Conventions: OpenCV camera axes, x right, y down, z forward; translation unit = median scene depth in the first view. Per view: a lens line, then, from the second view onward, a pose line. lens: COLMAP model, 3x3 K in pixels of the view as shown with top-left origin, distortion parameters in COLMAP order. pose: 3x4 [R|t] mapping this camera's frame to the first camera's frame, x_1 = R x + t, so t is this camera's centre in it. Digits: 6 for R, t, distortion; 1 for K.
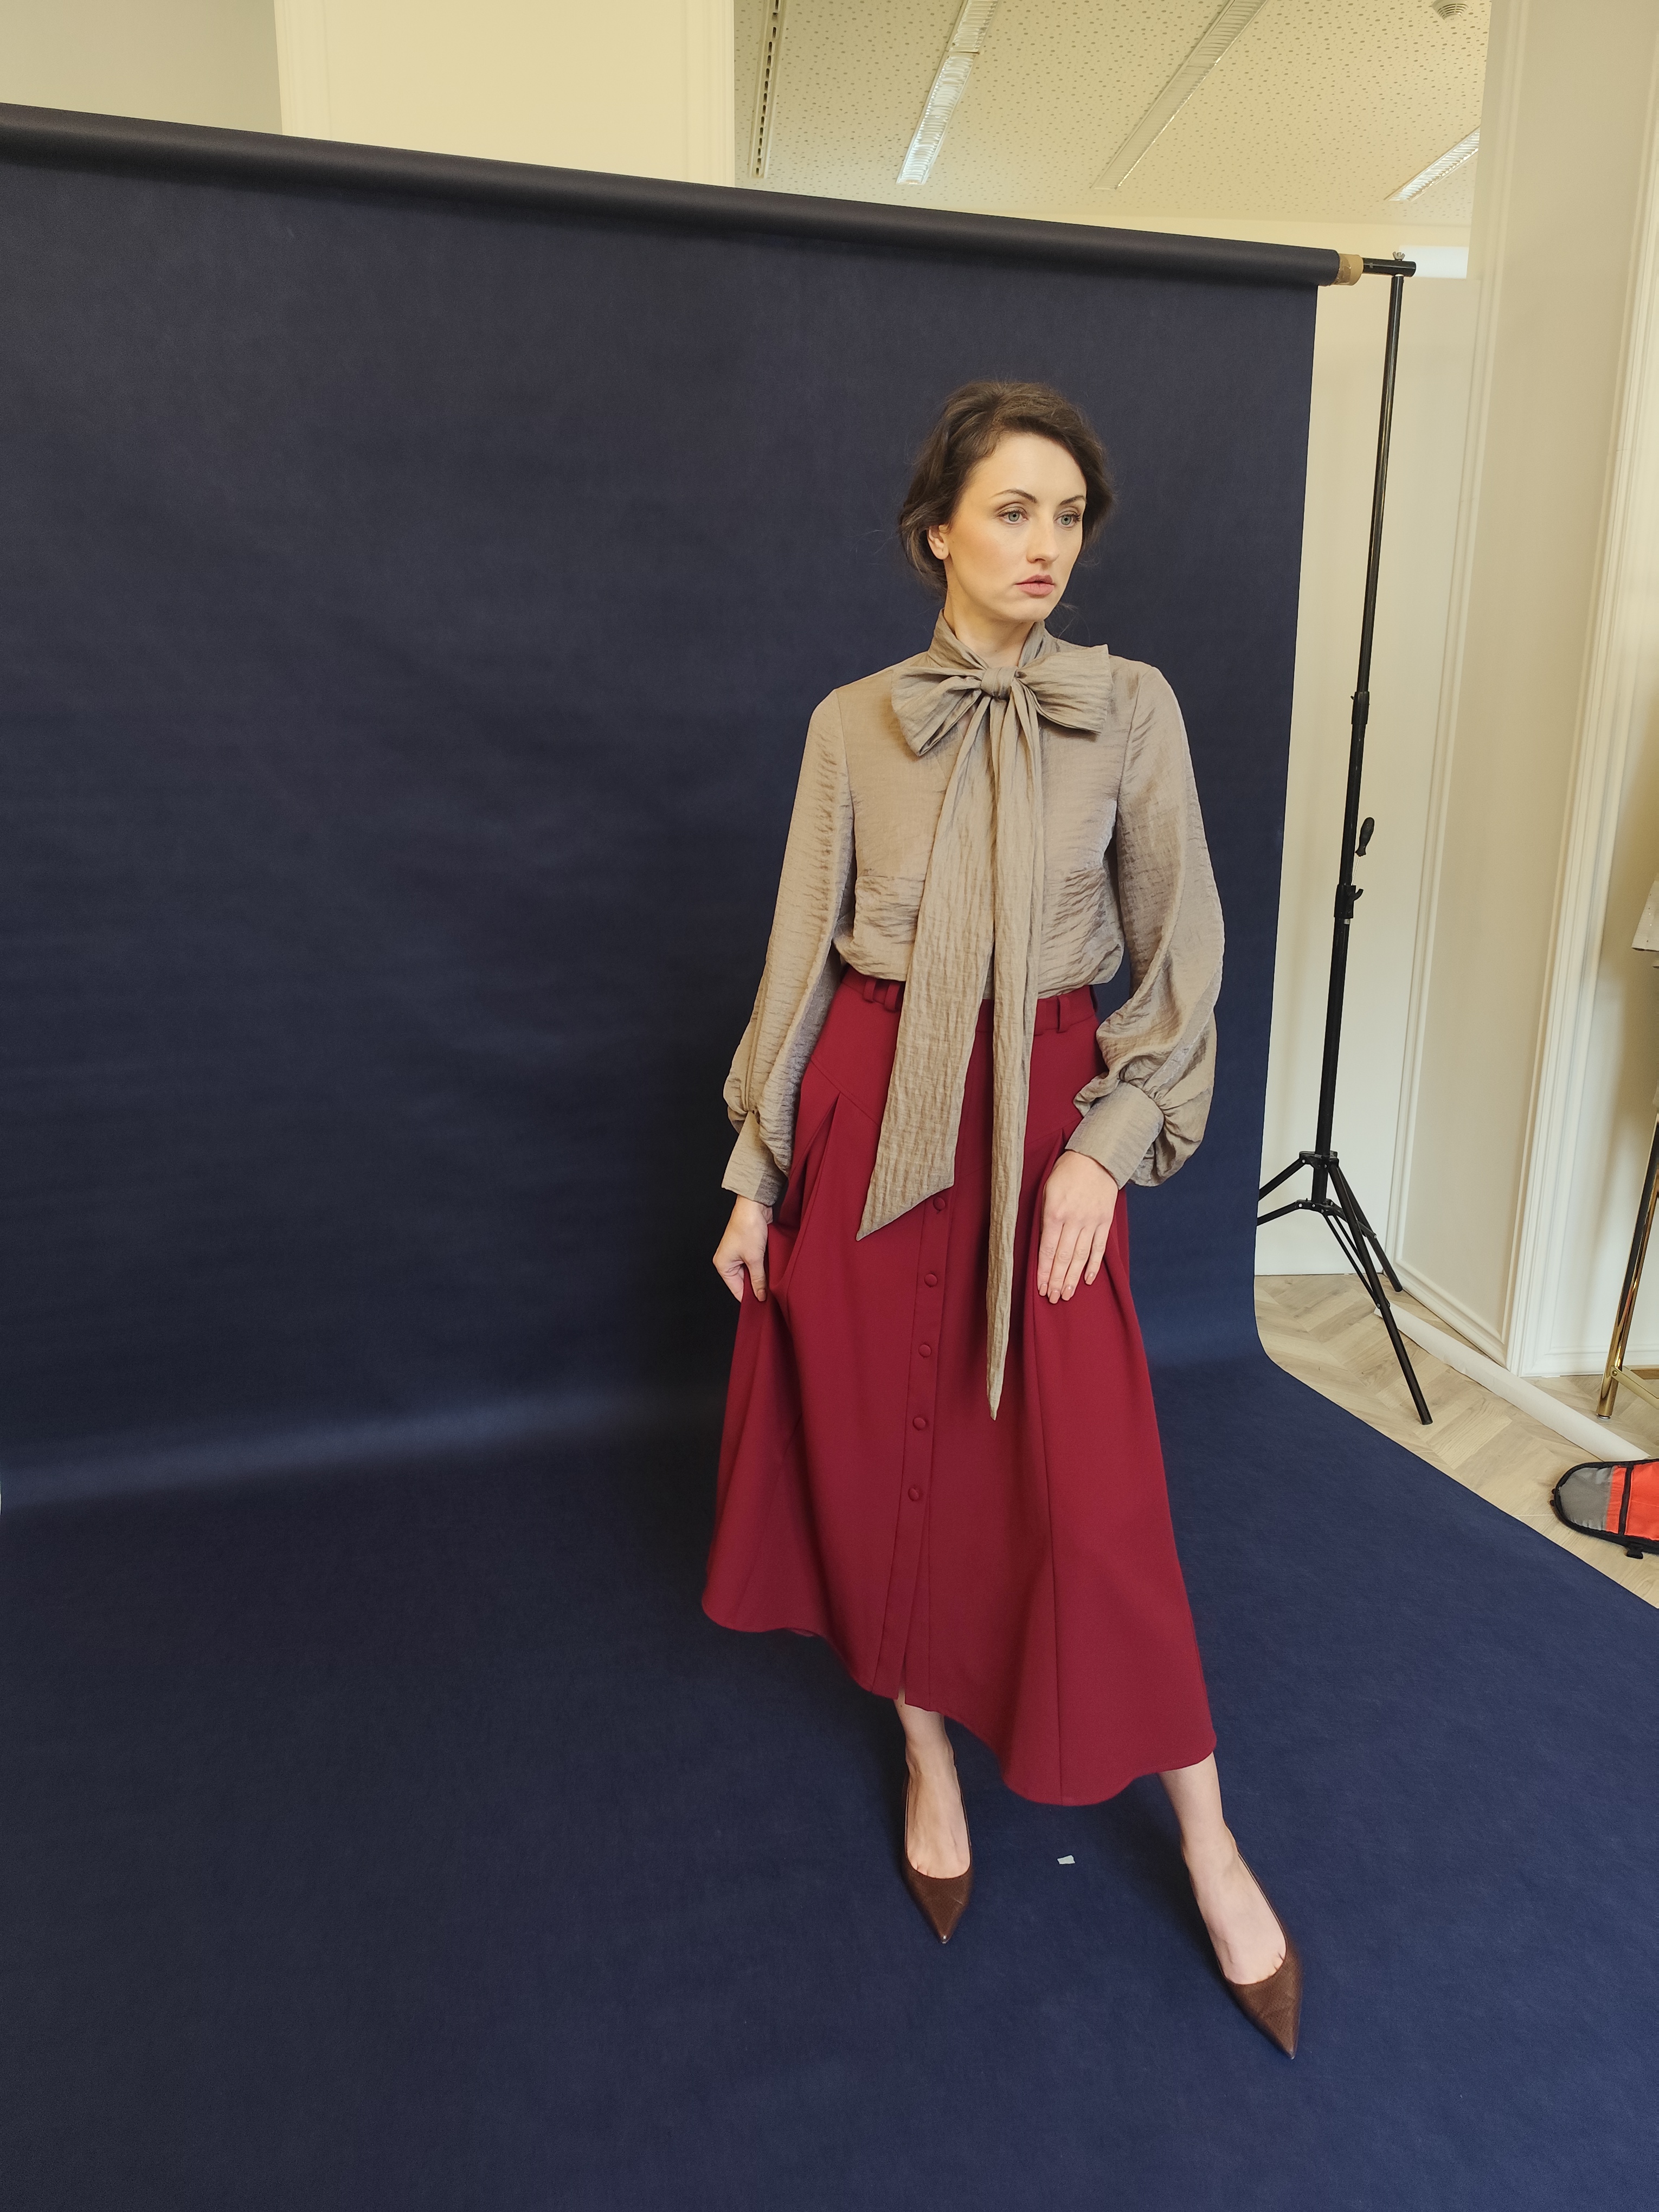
lens RADIAL K [[1503.1, 0, 814.8], [0, 1503.1, 1104.4], [0, 0, 1]] dist [0.004321, -0.017683]
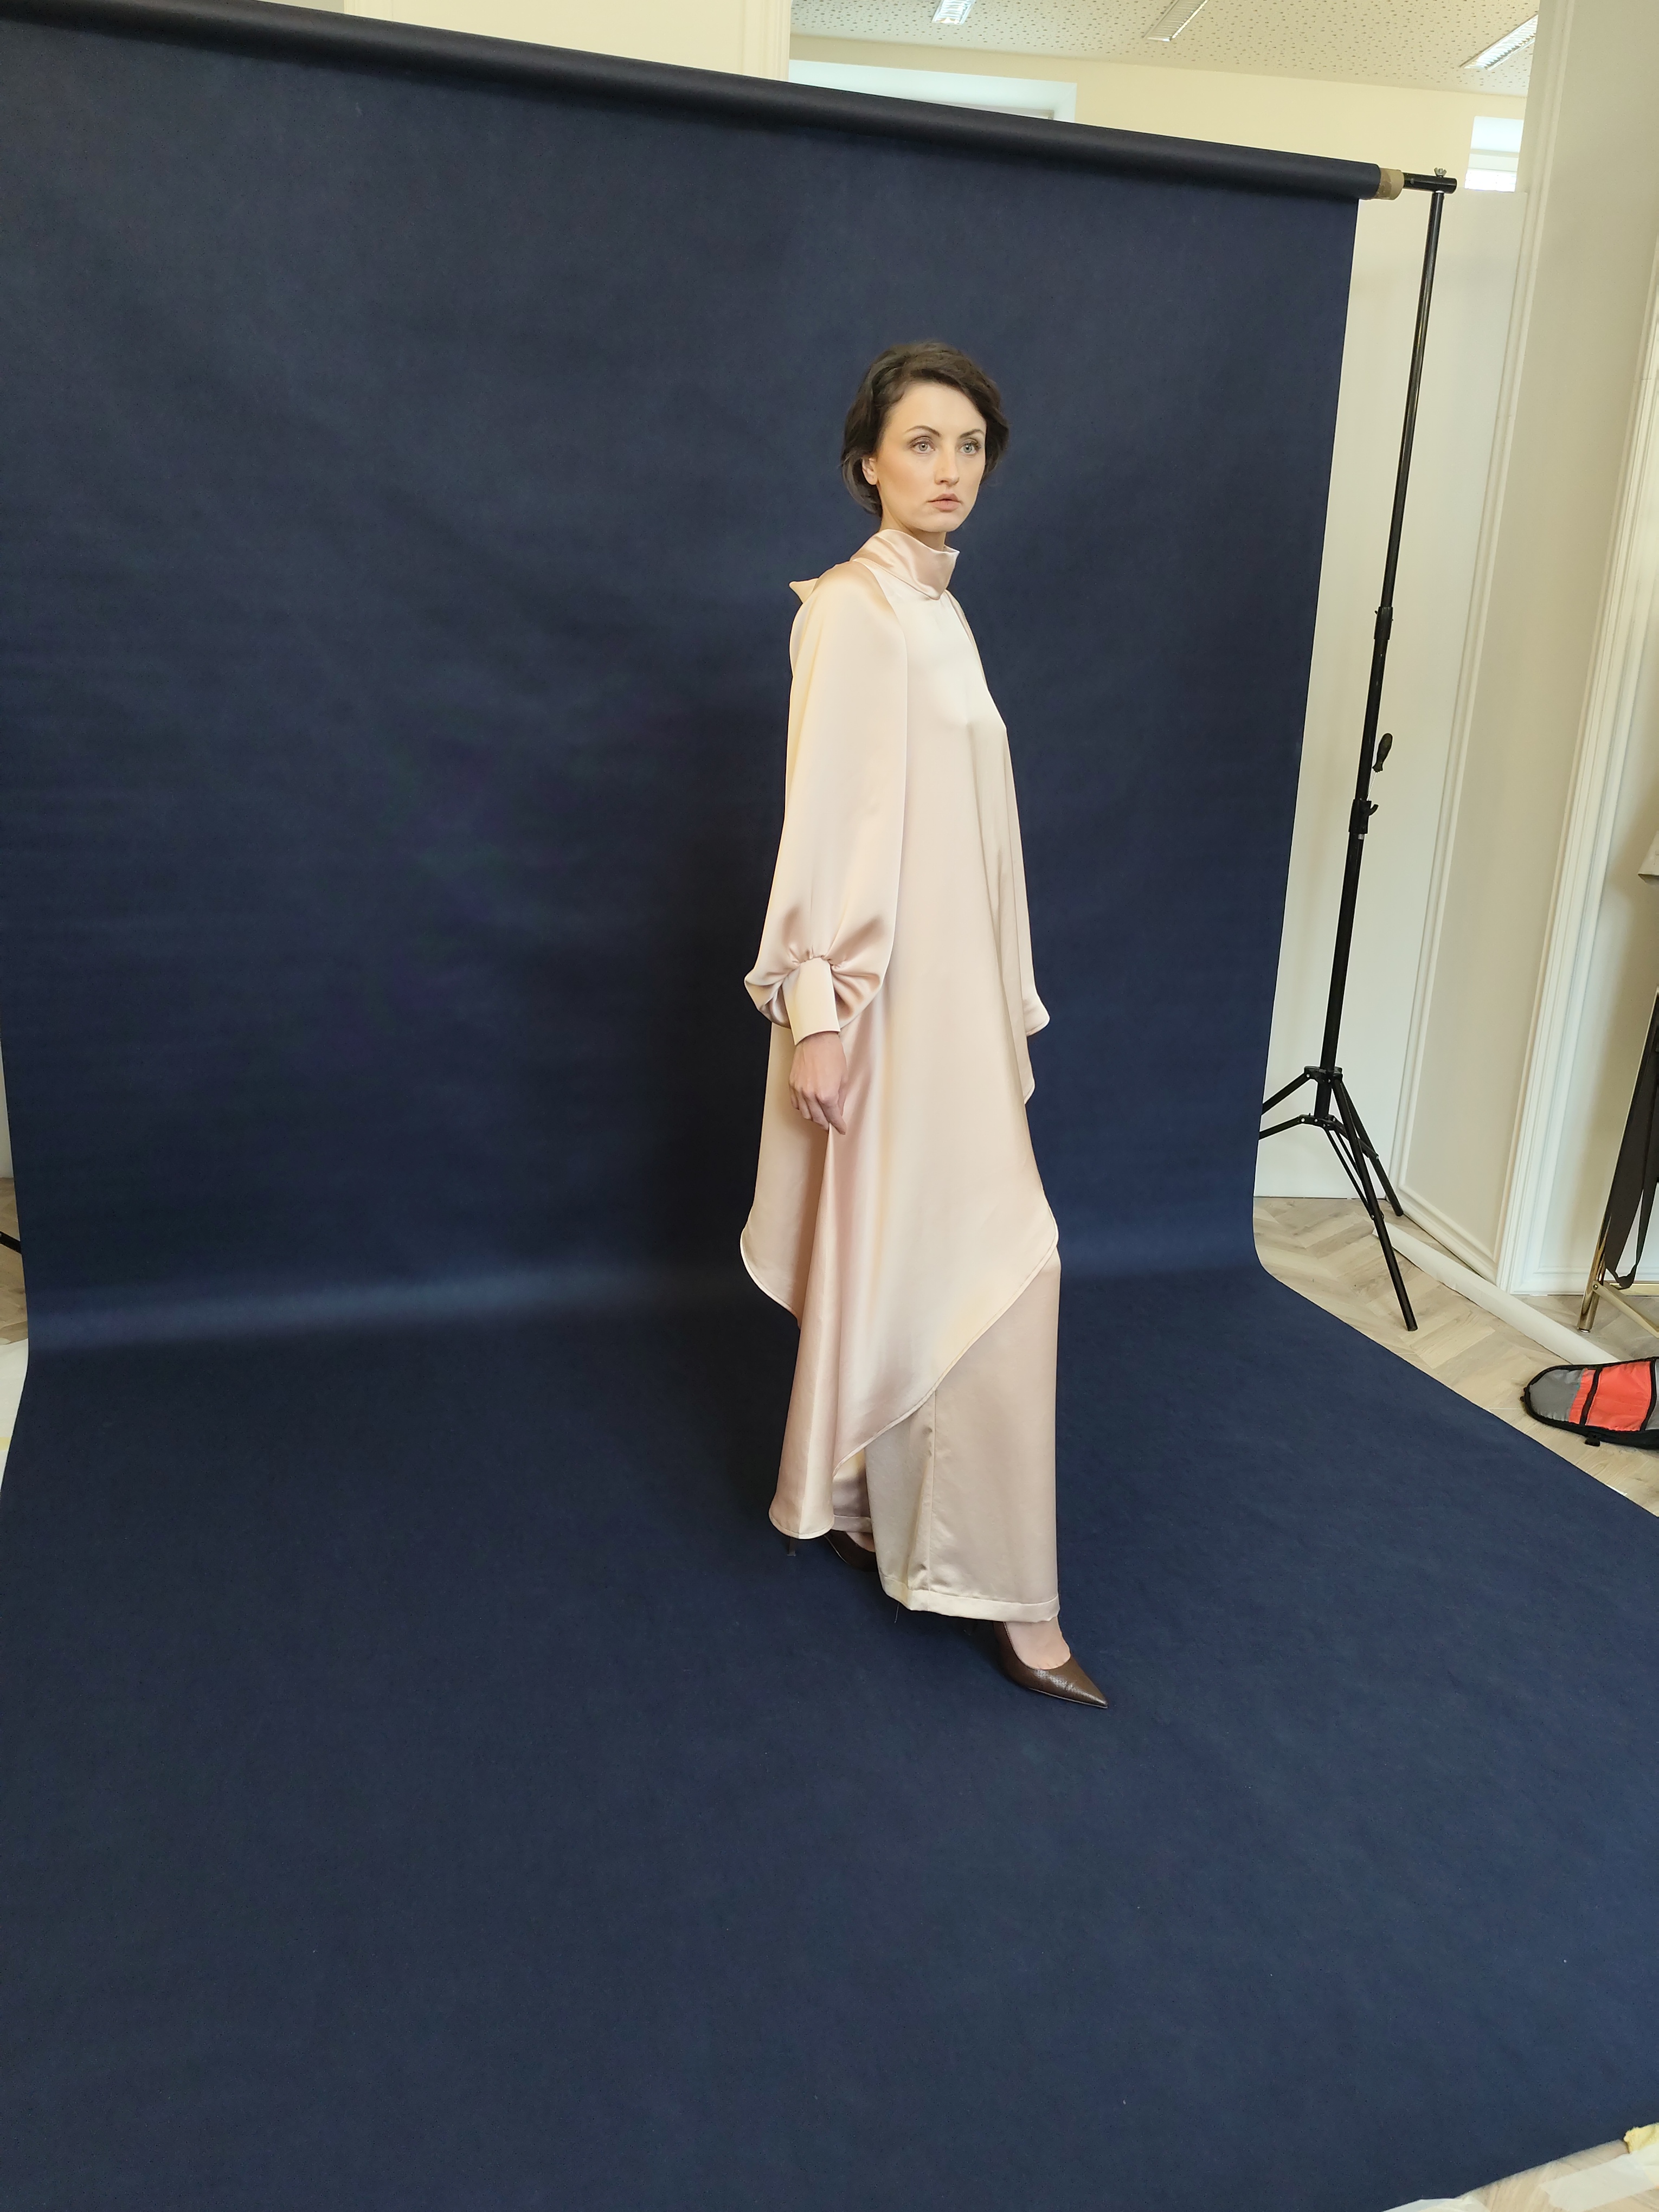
lens RADIAL K [[1720.8, 0, 829.5], [0, 1720.8, 1106.0], [0, 0, 1]] dist [-0.001224, -0.008785]
pose [[0.998958, 0.037177, 0.026462, -0.026417], [-0.038017, 0.998765, 0.031983, 0.037825], [-0.025240, -0.032955, 0.999138, -0.157518]]
